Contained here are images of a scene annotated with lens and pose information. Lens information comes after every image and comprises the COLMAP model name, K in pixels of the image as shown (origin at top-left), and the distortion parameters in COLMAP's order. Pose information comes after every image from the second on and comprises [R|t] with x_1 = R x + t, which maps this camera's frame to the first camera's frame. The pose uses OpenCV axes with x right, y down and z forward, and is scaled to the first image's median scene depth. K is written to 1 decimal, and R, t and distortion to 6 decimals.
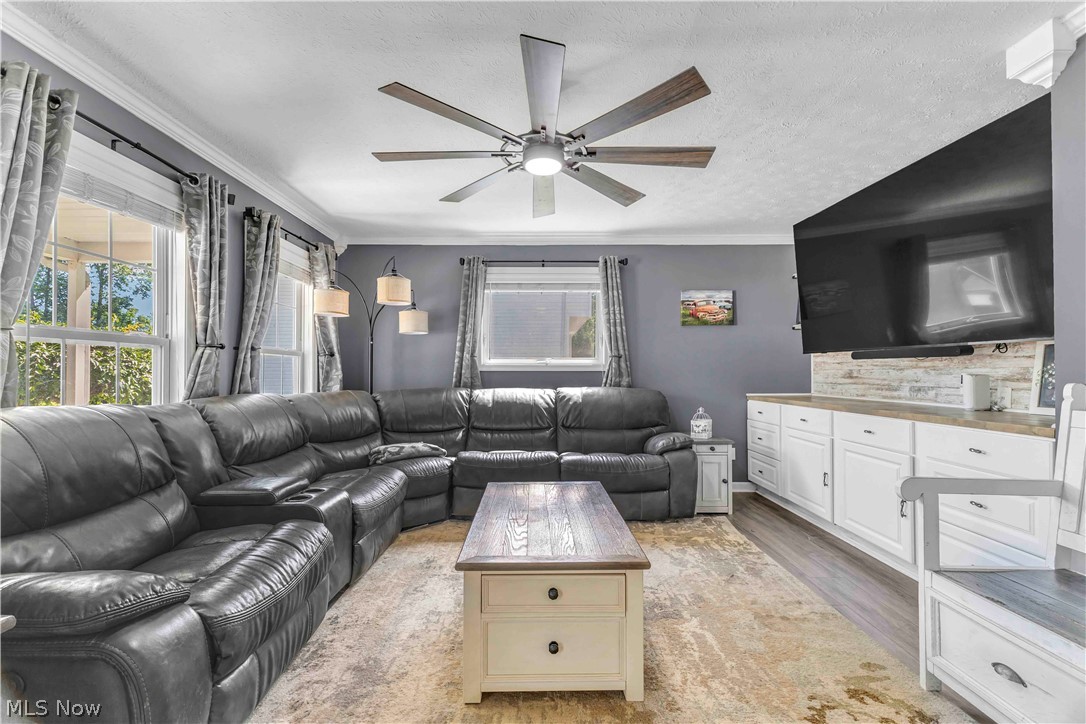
lens RADIAL K [[465.9, 0, 539.0], [0, 465.9, 366.7], [0, 0, 1]] dist [0.003065, -0.000347]
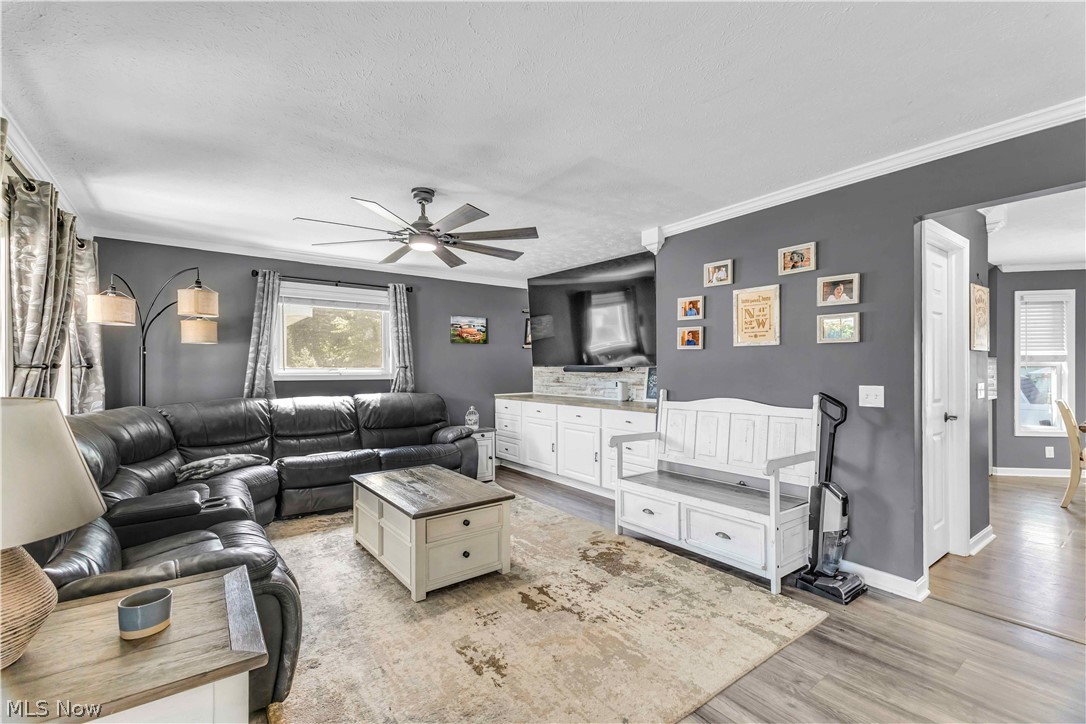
lens RADIAL K [[465.9, 0, 536.8], [0, 465.9, 368.0], [0, 0, 1]] dist [0.003065, -0.000347]
pose [[0.806412, -0.001104, 0.591353, -0.349871], [-0.005441, 0.999942, 0.009288, -0.042754], [-0.591329, -0.010707, 0.806360, -0.235844]]
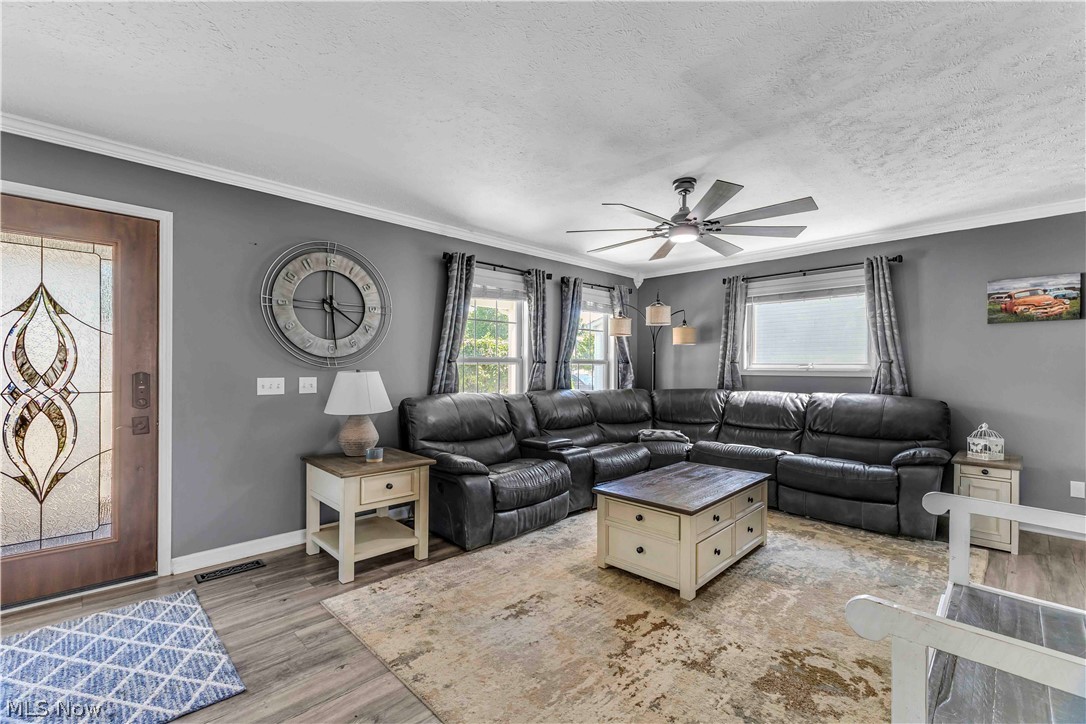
lens RADIAL K [[465.9, 0, 544.8], [0, 465.9, 366.4], [0, 0, 1]] dist [0.003065, -0.000347]
pose [[0.706664, 0.001513, -0.707548, 0.445371], [0.006996, 0.999934, 0.009125, -0.034077], [0.707515, -0.011398, 0.706606, -0.191773]]
